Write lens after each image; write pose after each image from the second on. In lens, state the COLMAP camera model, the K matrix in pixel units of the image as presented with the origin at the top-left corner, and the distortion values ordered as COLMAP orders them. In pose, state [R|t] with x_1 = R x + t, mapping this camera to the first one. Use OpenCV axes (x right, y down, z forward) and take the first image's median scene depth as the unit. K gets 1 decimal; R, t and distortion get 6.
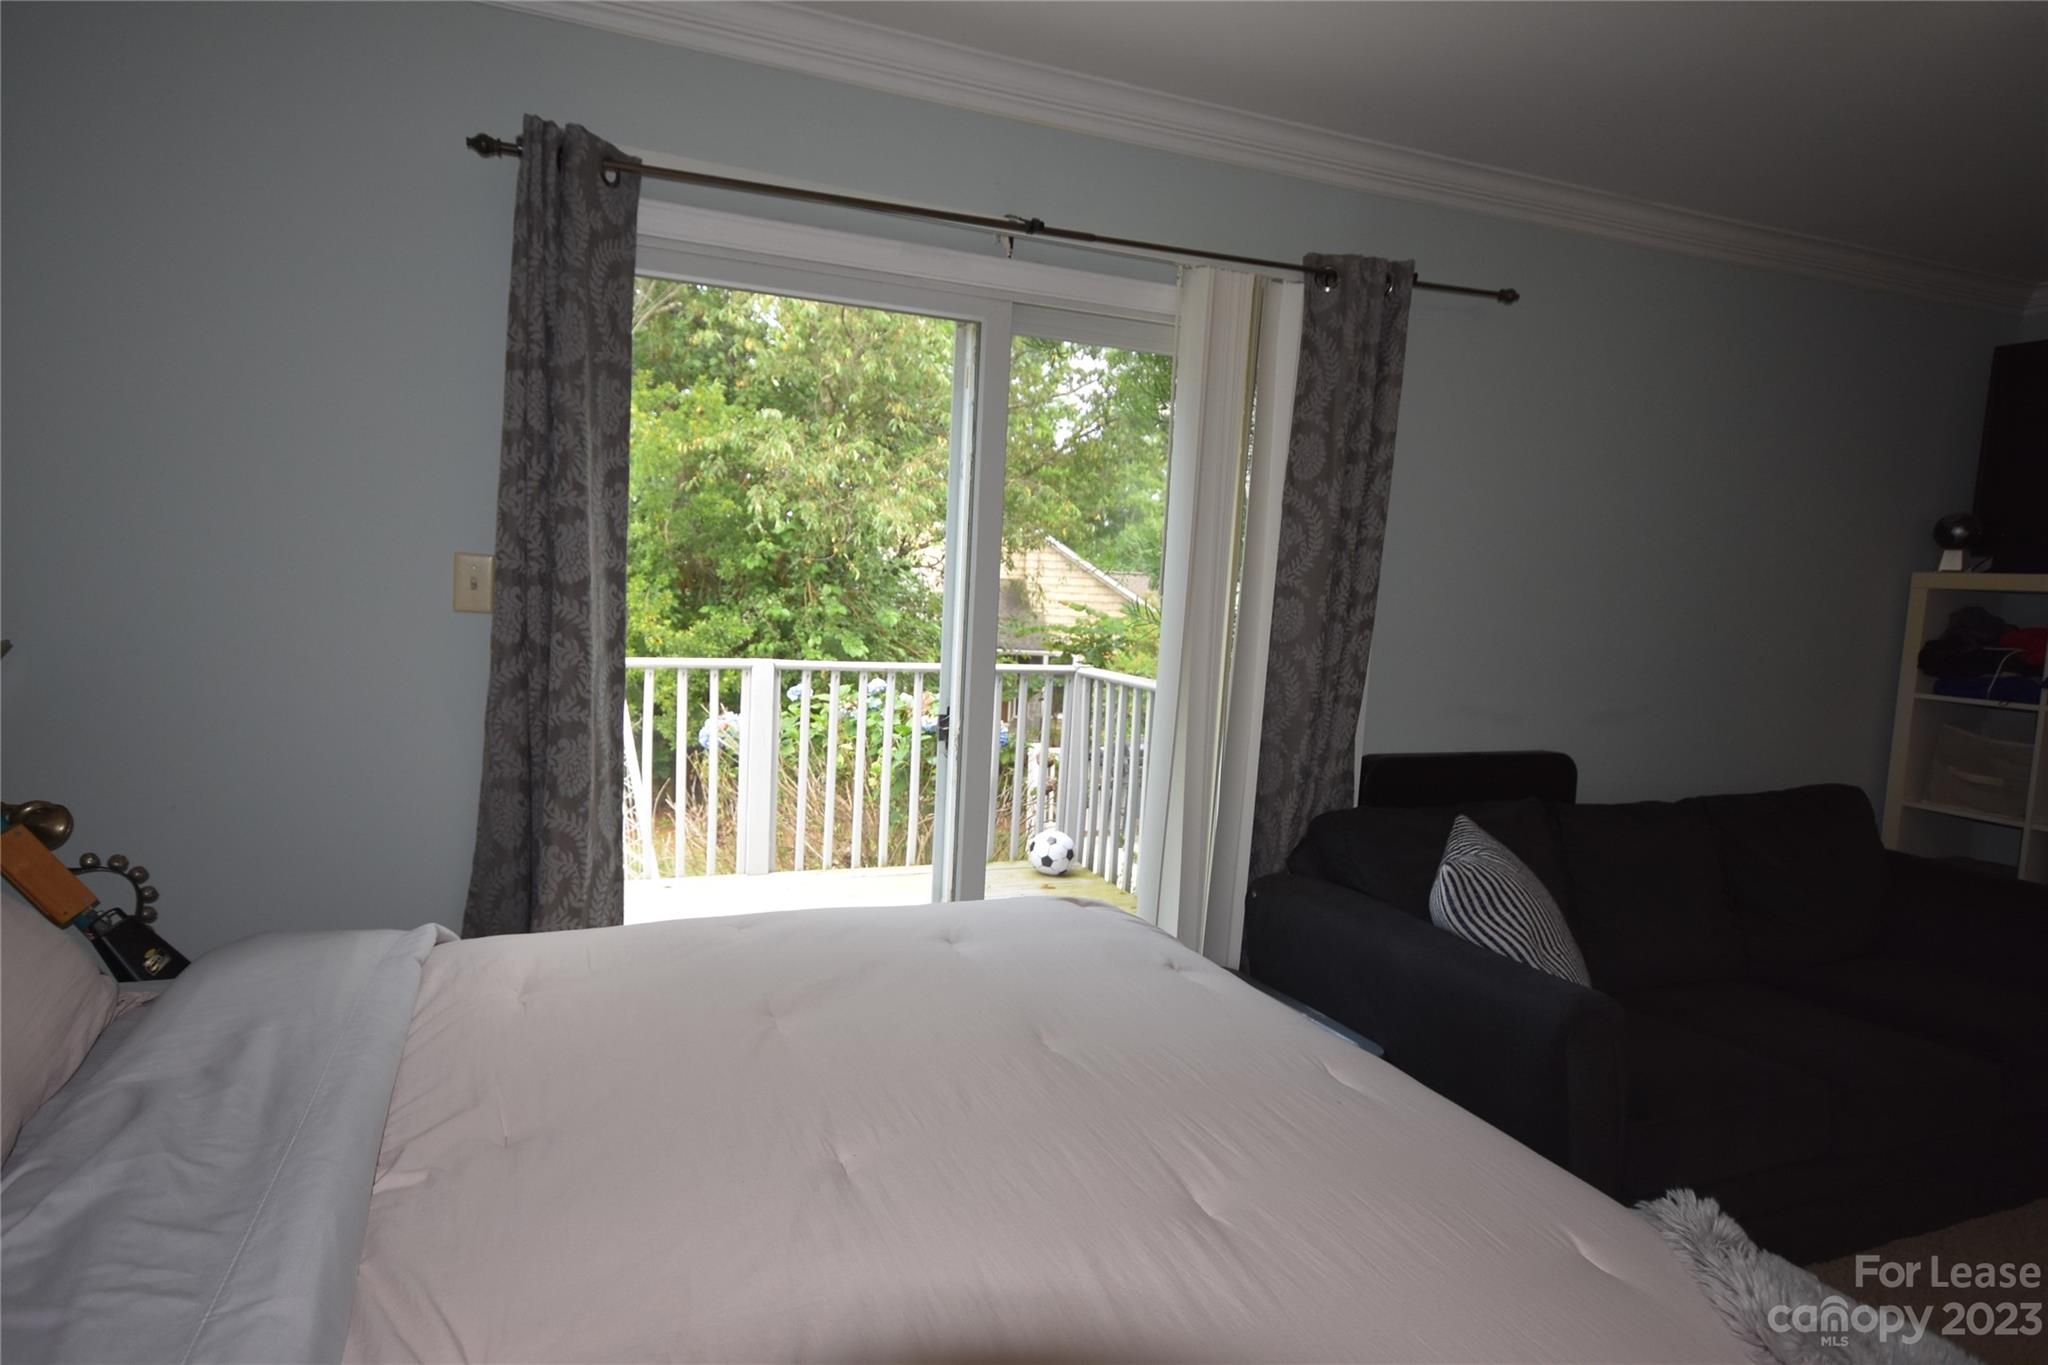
lens RADIAL K [[1202.6, 0, 1021.2], [0, 1202.6, 701.5], [0, 0, 1]] dist [0.017949, 0.003783]
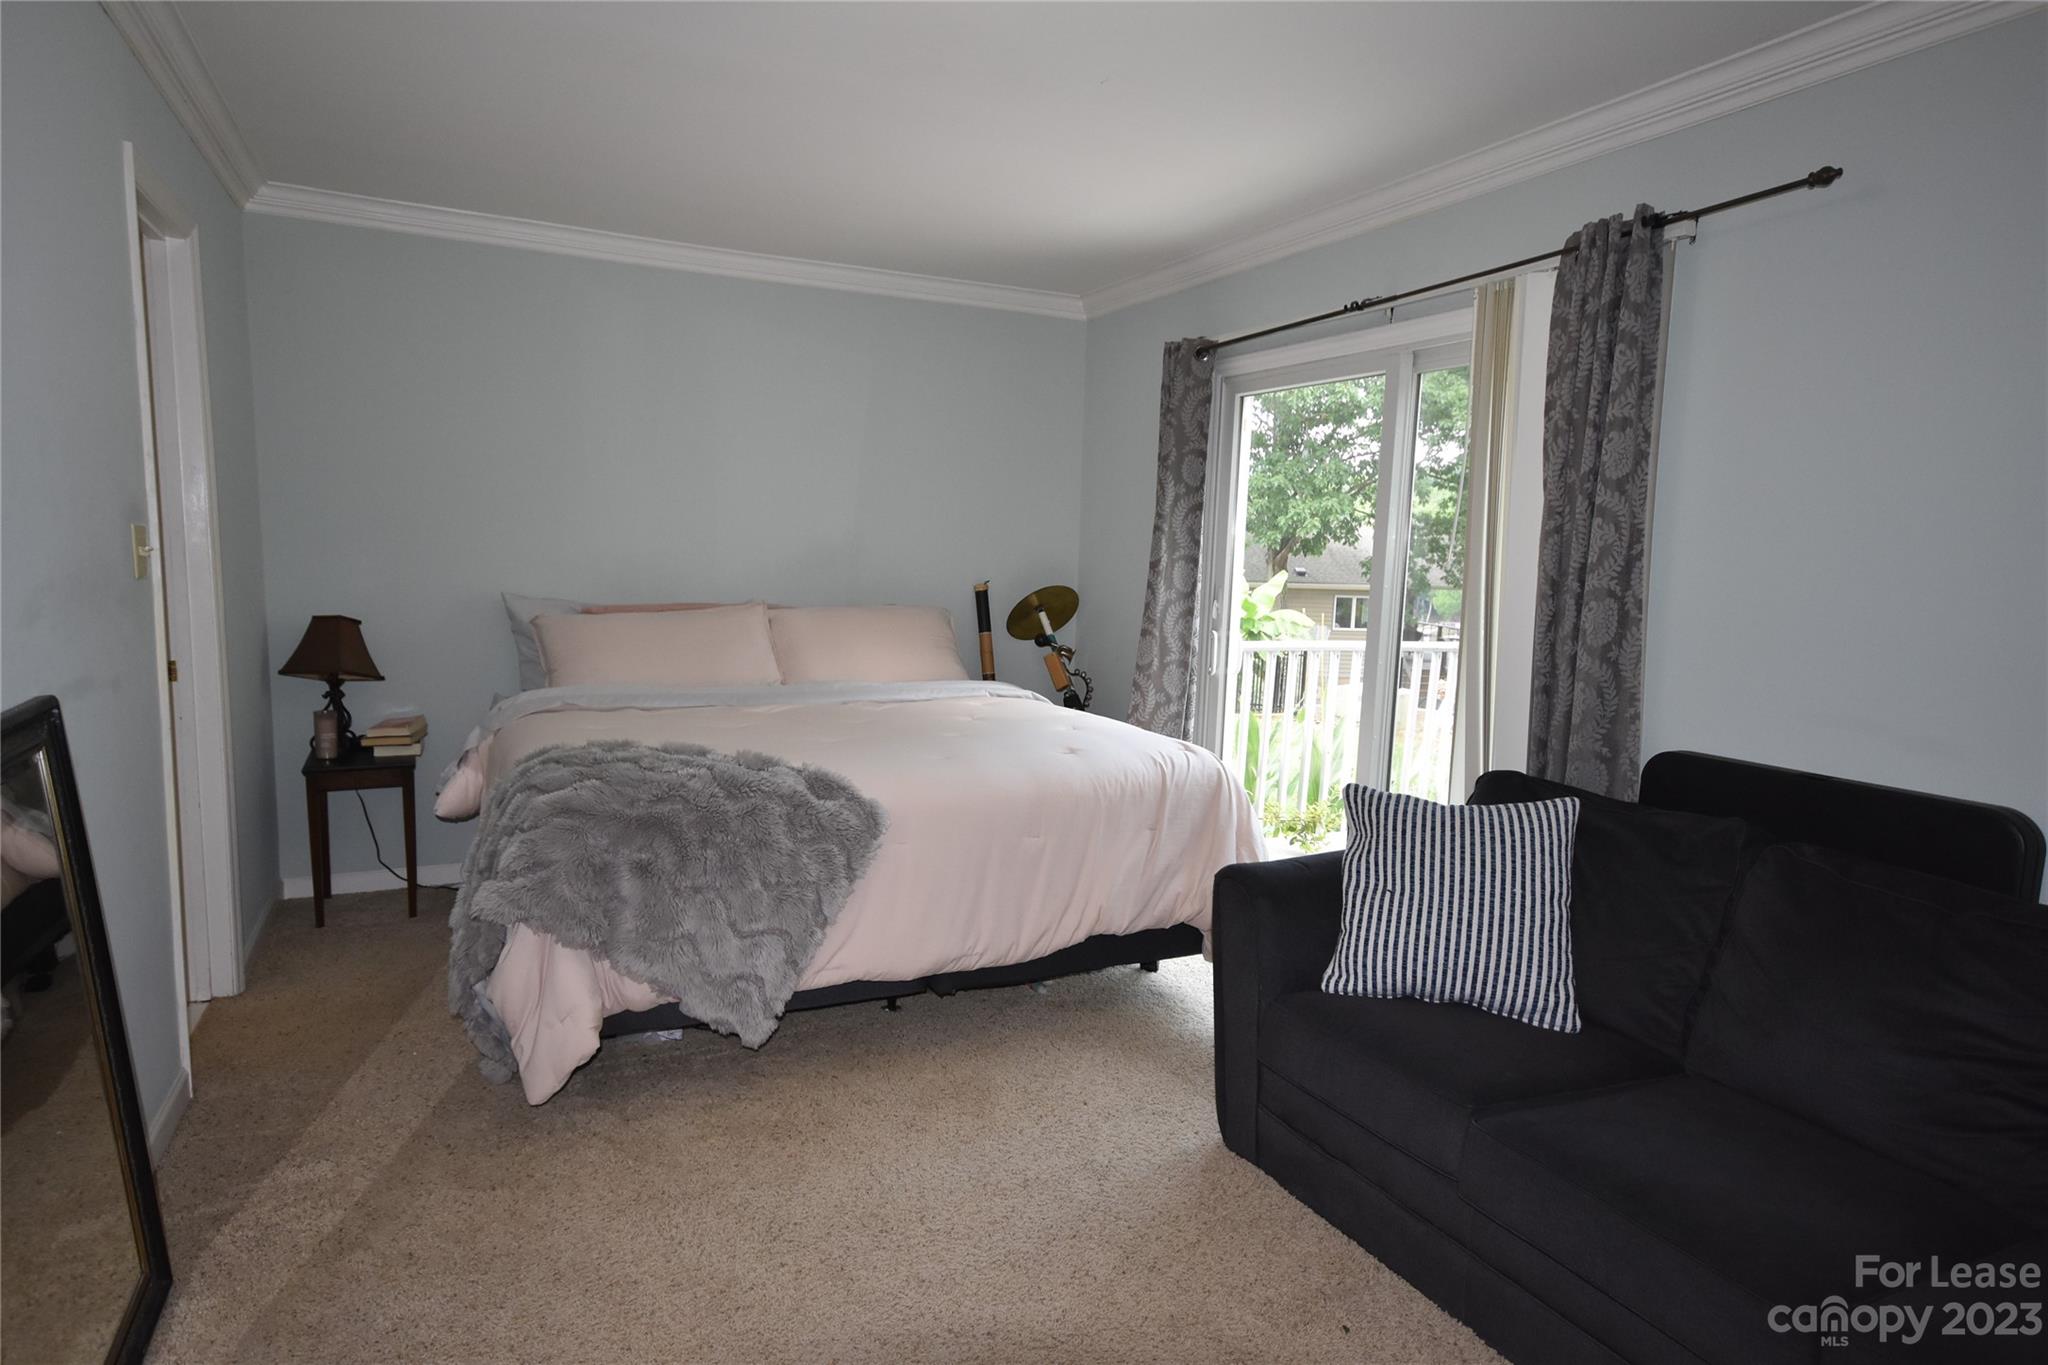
lens RADIAL K [[1202.6, 0, 1021.2], [0, 1202.6, 701.5], [0, 0, 1]] dist [0.017949, 0.003783]
pose [[0.030179, 0.084249, -0.995988, 1.295500], [-0.136548, 0.987447, 0.079389, 0.003607], [0.990174, 0.133604, 0.041305, 0.551751]]
